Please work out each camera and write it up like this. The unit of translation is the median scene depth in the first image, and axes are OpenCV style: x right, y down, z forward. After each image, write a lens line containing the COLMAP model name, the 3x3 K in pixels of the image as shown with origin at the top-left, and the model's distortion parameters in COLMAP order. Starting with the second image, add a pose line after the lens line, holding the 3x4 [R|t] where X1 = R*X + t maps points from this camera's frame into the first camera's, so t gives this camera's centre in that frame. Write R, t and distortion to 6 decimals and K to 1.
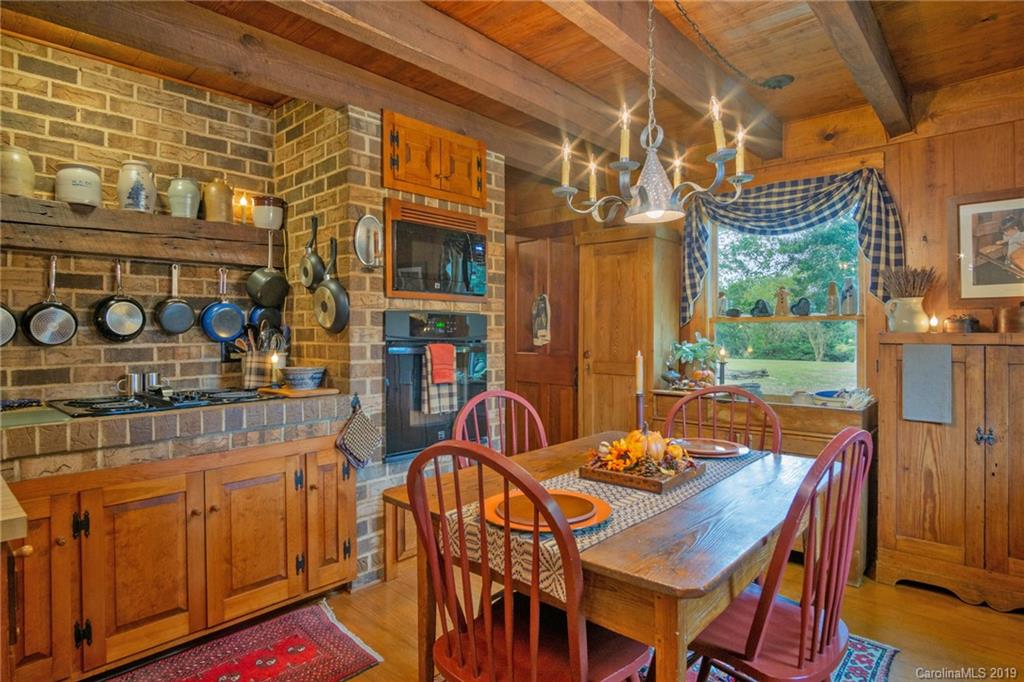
lens RADIAL K [[551.8, 0, 499.3], [0, 551.8, 332.3], [0, 0, 1]] dist [-0.014709, 0.000144]
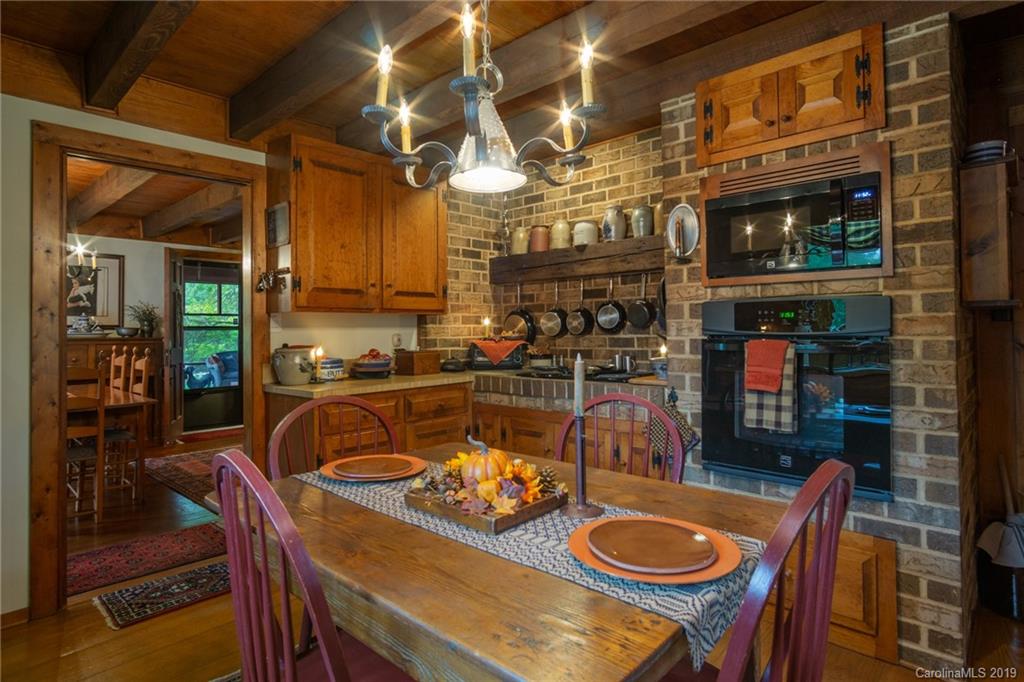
lens RADIAL K [[551.8, 0, 499.3], [0, 551.8, 332.3], [0, 0, 1]] dist [-0.014709, 0.000144]
pose [[-0.010419, 0.008804, -0.999907, 0.722322], [0.010049, 0.999912, 0.008699, -0.000474], [0.999895, -0.009957, -0.010507, 0.680315]]
